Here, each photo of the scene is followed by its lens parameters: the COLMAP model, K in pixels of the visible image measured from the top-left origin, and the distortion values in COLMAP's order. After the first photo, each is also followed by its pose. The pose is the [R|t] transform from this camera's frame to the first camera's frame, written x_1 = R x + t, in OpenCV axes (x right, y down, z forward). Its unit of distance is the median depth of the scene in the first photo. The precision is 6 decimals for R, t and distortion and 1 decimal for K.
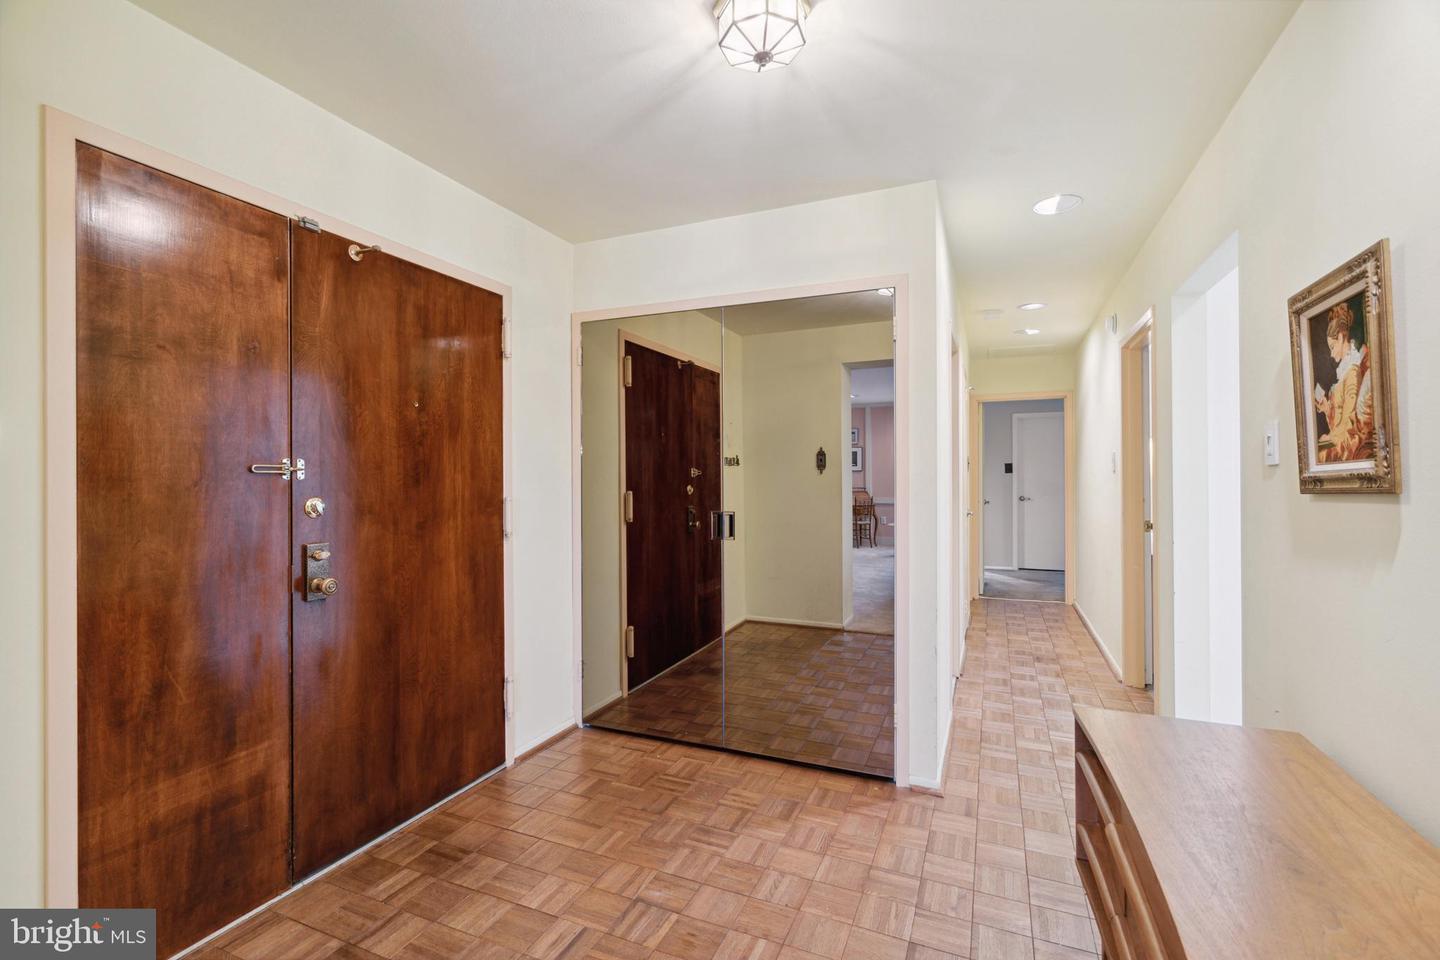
lens RADIAL K [[651.6, 0, 716.2], [0, 651.6, 475.8], [0, 0, 1]] dist [-0.000828, -0.000227]
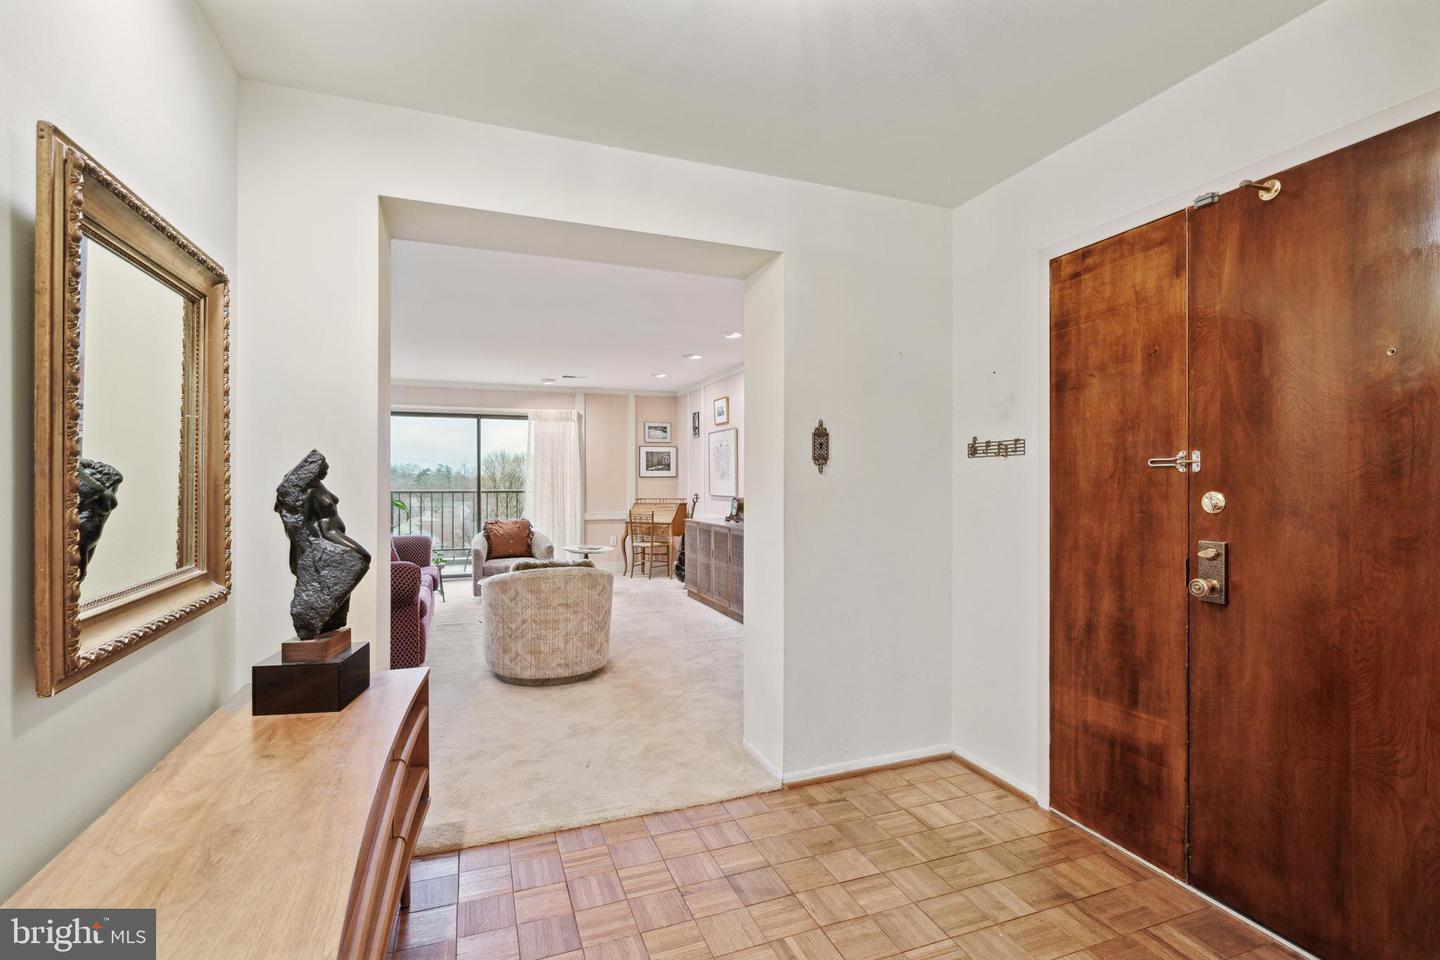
lens RADIAL K [[662.7, 0, 720.0], [0, 662.7, 480.0], [0, 0, 1]] dist [-0.000133, 0.000013]
pose [[-0.719691, 0.002209, -0.694291, 0.618800], [0.005240, 0.999984, -0.002250, 0.017872], [0.694275, -0.005257, -0.719691, 1.367745]]
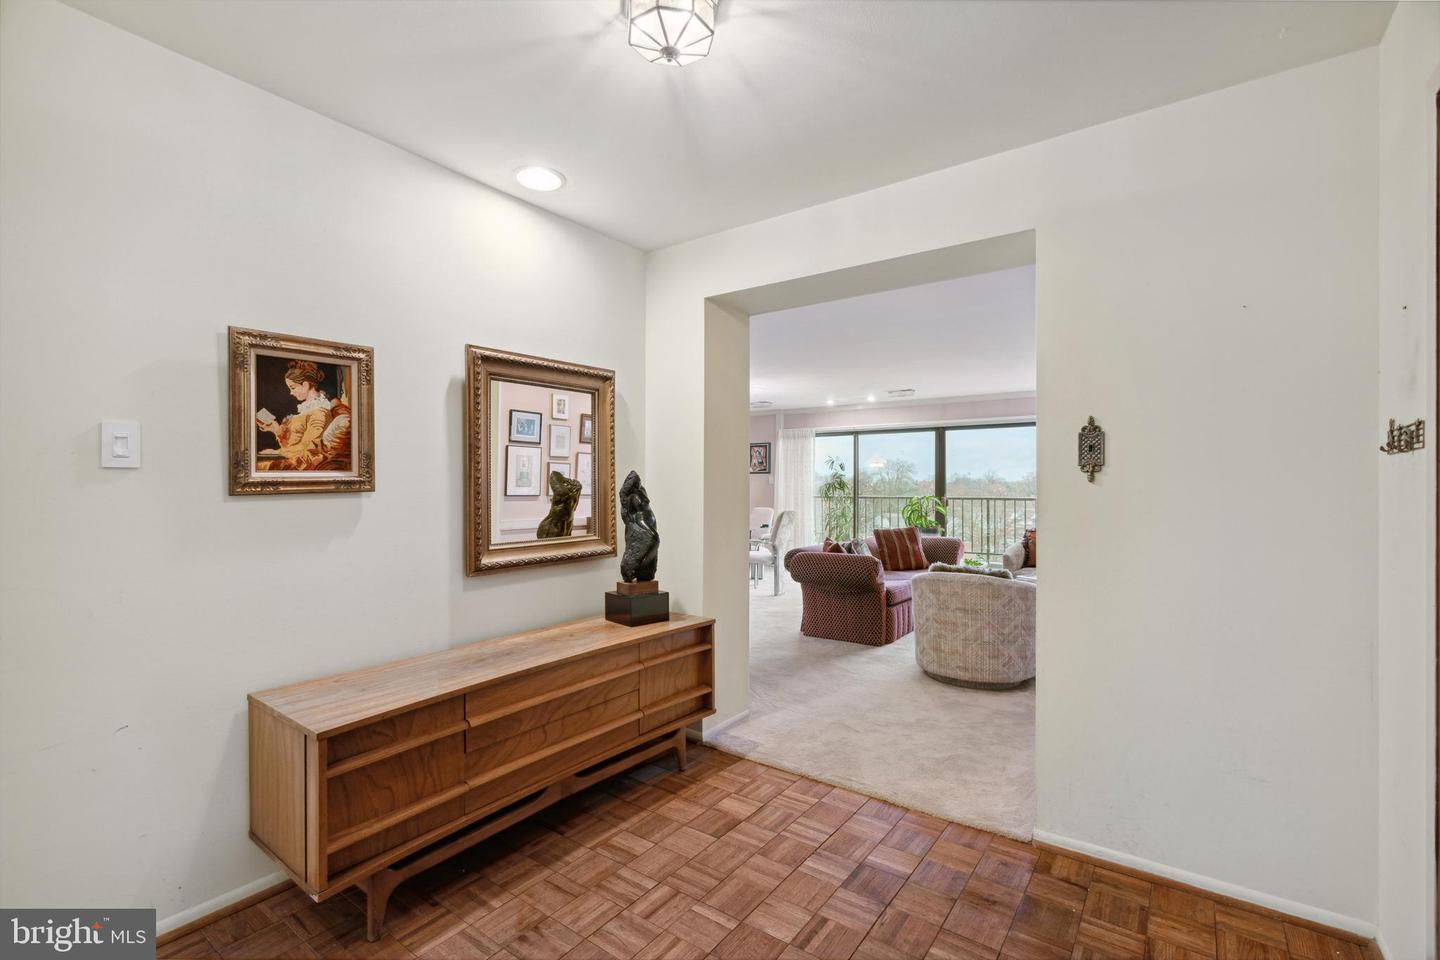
lens RADIAL K [[654.2, 0, 718.7], [0, 654.2, 483.3], [0, 0, 1]] dist [-0.002103, -0.000104]
pose [[-0.972537, 0.001026, 0.232744, -0.214694], [-0.001297, 0.999951, -0.009828, 0.014951], [-0.232743, -0.009860, -0.972488, 1.784043]]
